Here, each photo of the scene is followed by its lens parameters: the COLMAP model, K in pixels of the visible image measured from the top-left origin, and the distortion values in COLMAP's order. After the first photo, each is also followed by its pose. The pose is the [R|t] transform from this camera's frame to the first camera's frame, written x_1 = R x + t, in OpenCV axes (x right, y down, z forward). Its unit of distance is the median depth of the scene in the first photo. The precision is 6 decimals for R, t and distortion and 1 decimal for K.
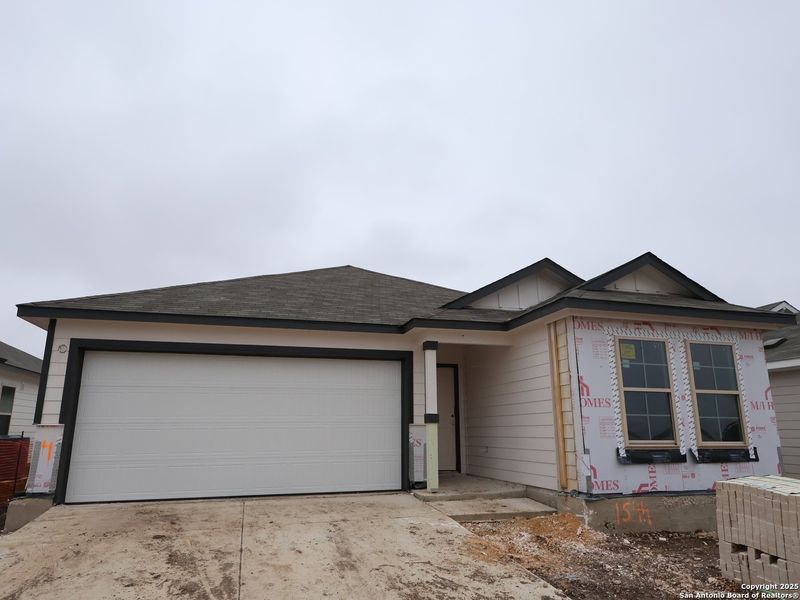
lens RADIAL K [[549.3, 0, 401.2], [0, 549.3, 301.7], [0, 0, 1]] dist [0.002616, -0.000502]
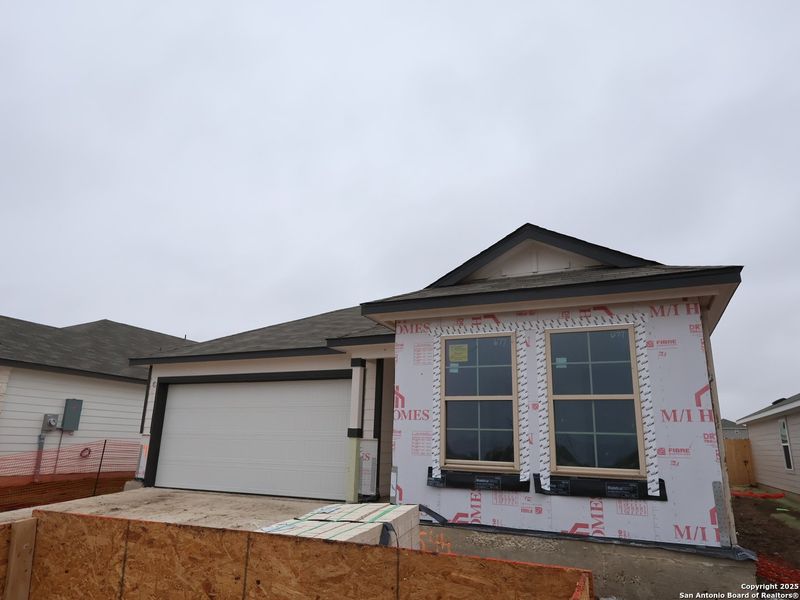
lens RADIAL K [[549.3, 0, 373.8], [0, 549.3, 296.9], [0, 0, 1]] dist [0.002616, -0.000502]
pose [[0.724331, -0.158741, -0.670929, 0.863497], [0.130598, 0.987106, -0.092555, 0.063645], [0.676970, -0.020582, 0.735722, 0.282359]]
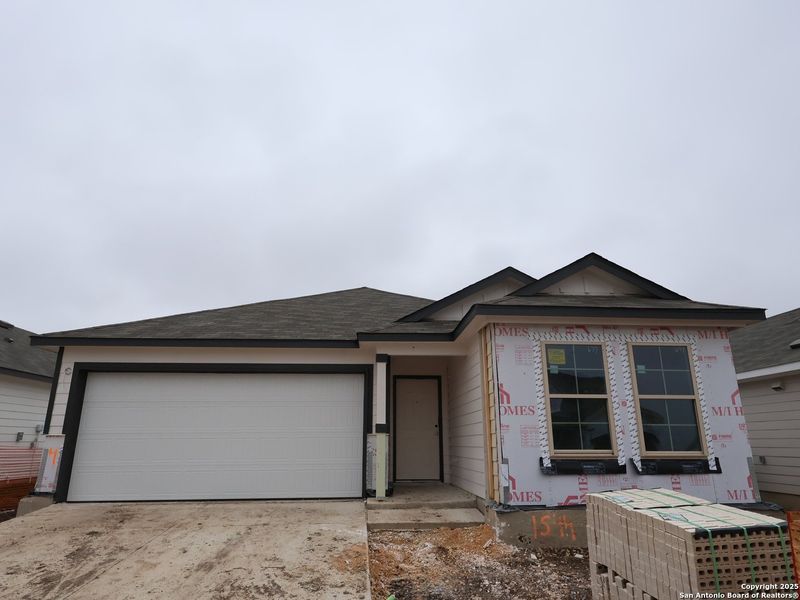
lens RADIAL K [[511.7, 0, 393.8], [0, 511.7, 297.0], [0, 0, 1]] dist [-0.004356, 0.001337]
pose [[0.974642, -0.061591, -0.215129, 0.320173], [0.051524, 0.997312, -0.052097, 0.017128], [0.217759, 0.039692, 0.975195, 0.054374]]
